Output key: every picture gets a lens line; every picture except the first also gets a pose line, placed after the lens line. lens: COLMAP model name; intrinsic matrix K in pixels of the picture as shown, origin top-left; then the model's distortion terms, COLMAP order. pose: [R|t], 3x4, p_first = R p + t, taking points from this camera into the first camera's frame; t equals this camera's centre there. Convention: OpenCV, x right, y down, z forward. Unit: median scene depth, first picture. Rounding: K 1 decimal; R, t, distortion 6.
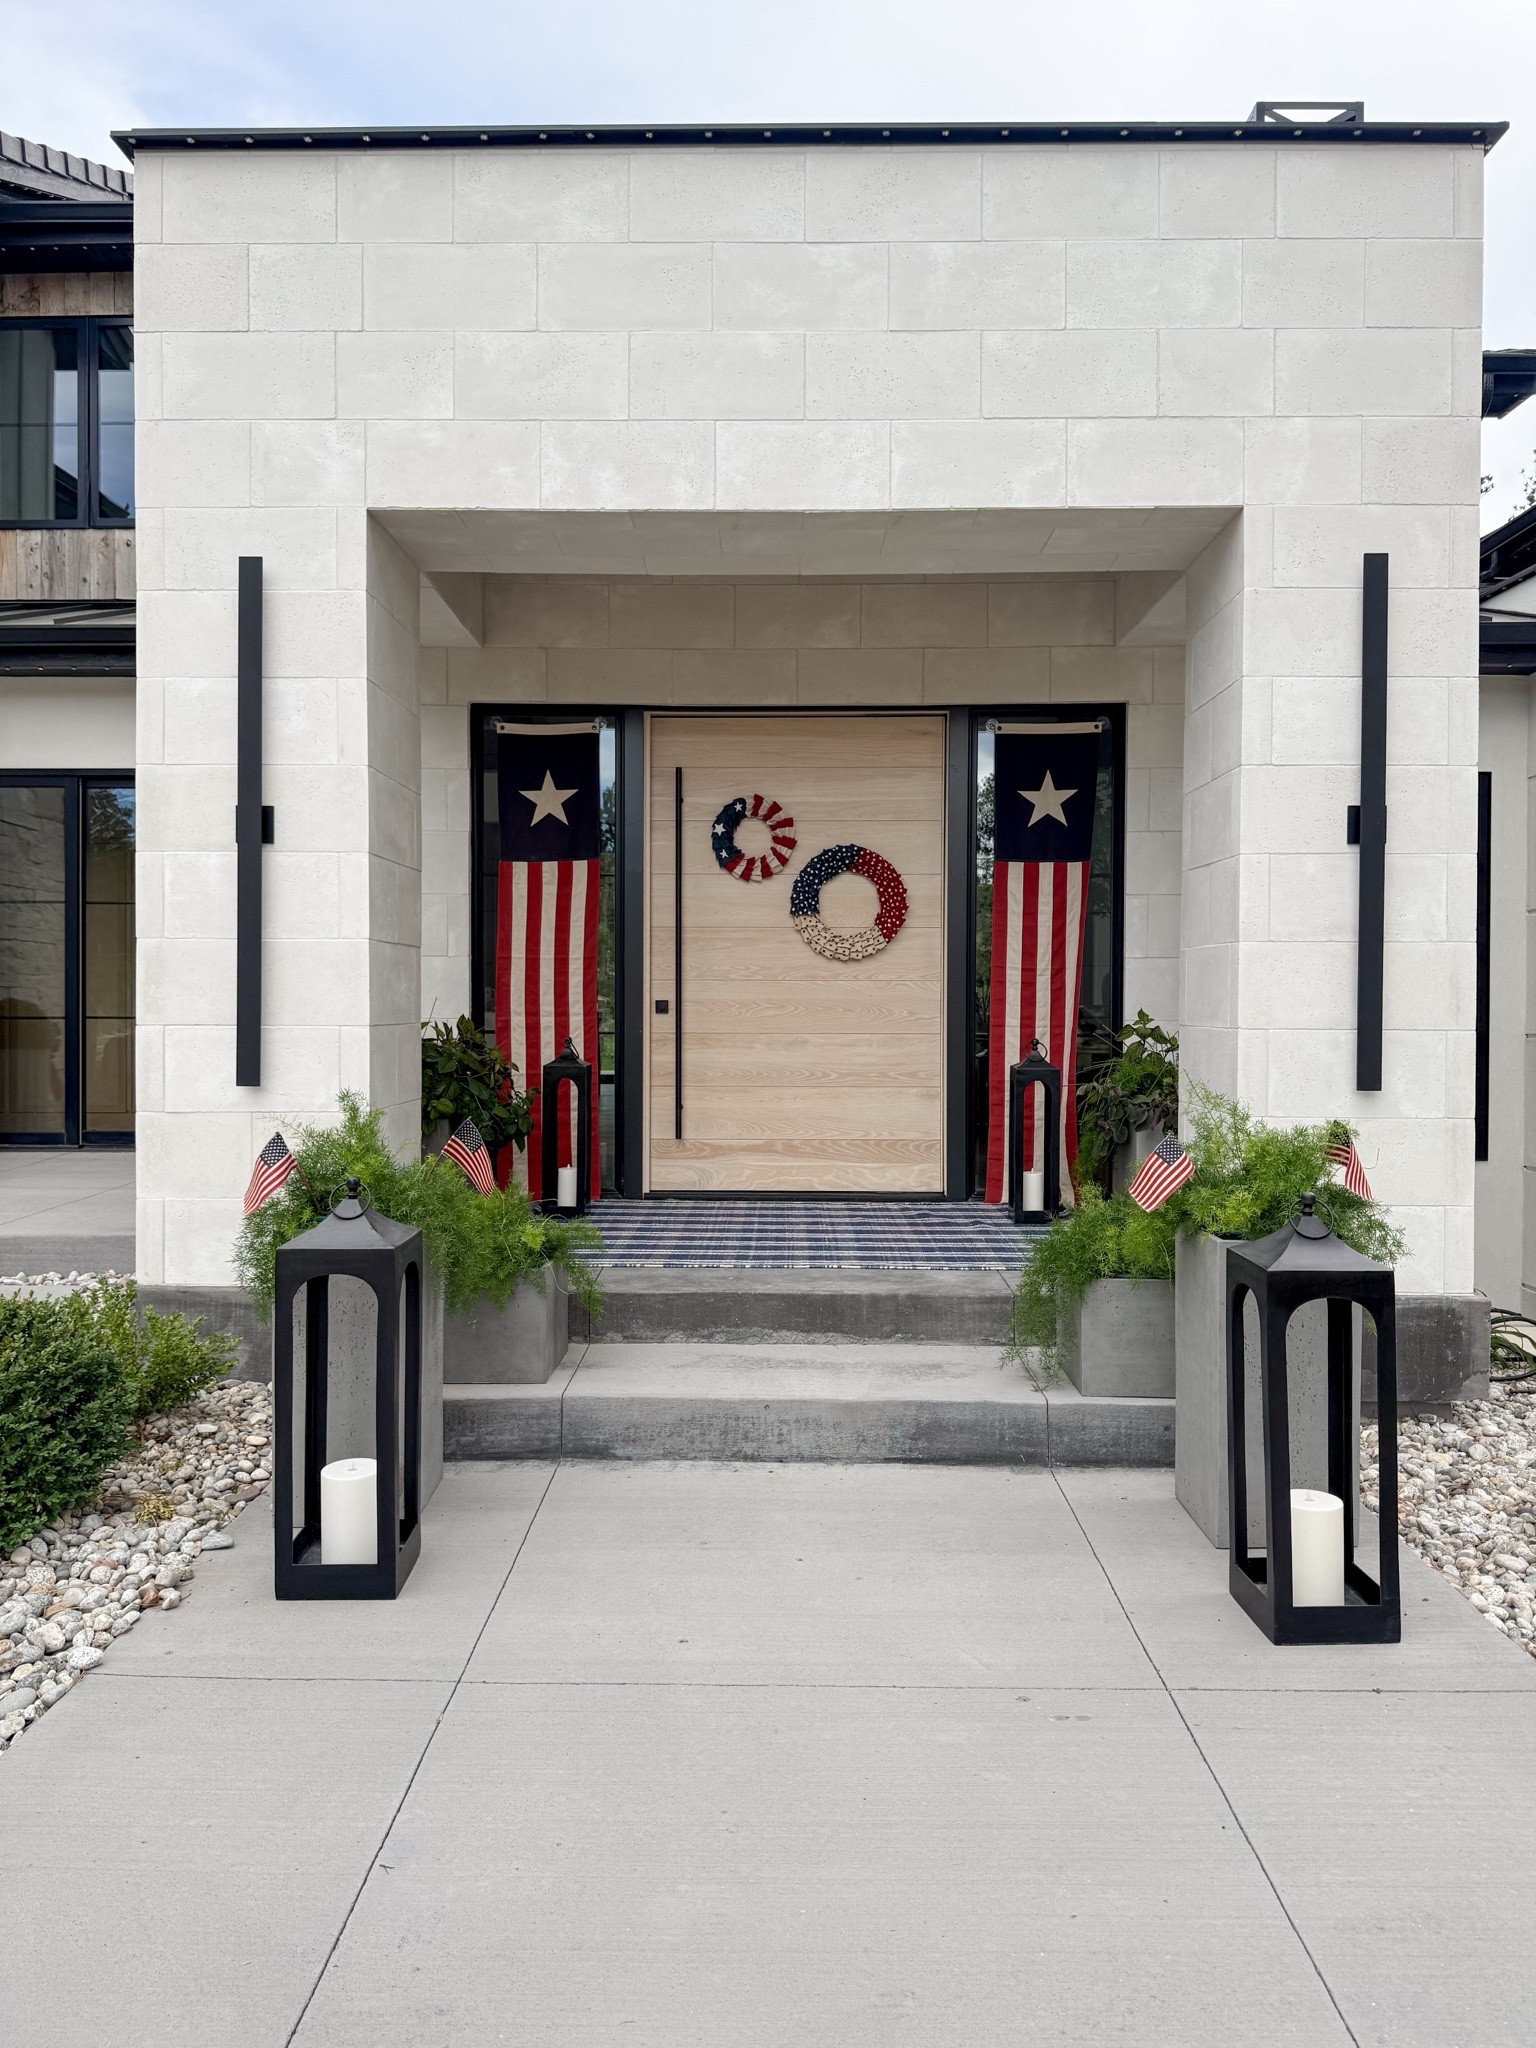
lens RADIAL K [[1444.1, 0, 749.8], [0, 1444.1, 1015.7], [0, 0, 1]] dist [0.052246, -0.083287]
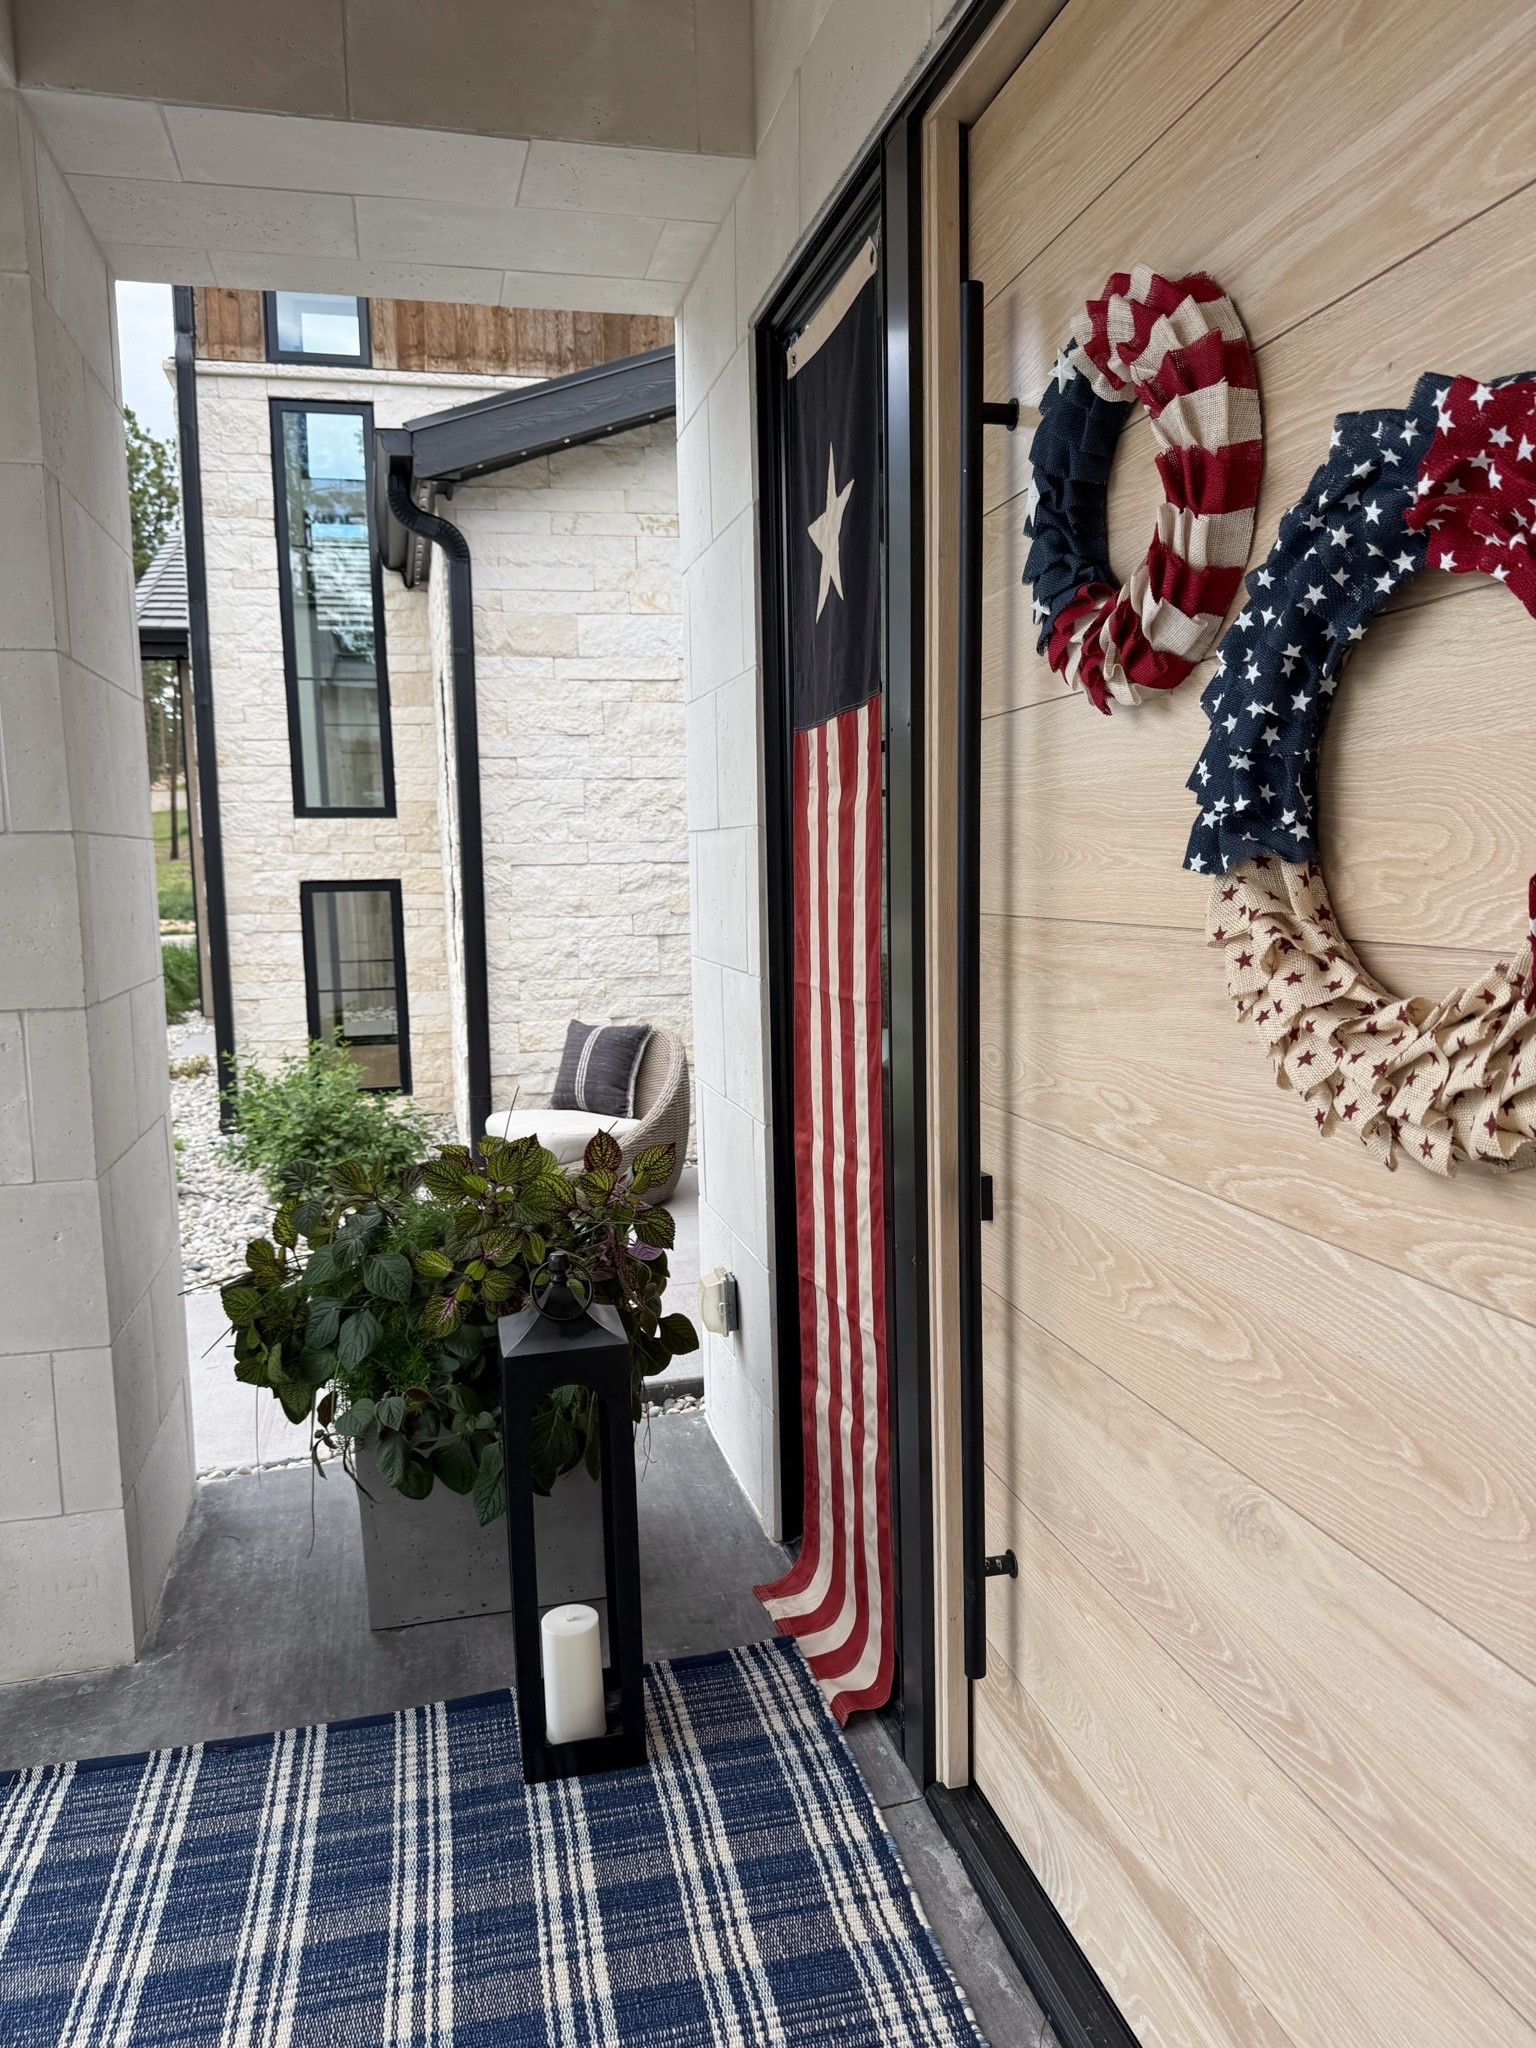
lens RADIAL K [[1444.1, 0, 761.5], [0, 1444.1, 1026.5], [0, 0, 1]] dist [0.052246, -0.083287]
pose [[0.255800, 0.101247, -0.961413, 0.198024], [0.007149, 0.994275, 0.106610, -0.069968], [0.966703, -0.034144, 0.253612, 0.893967]]
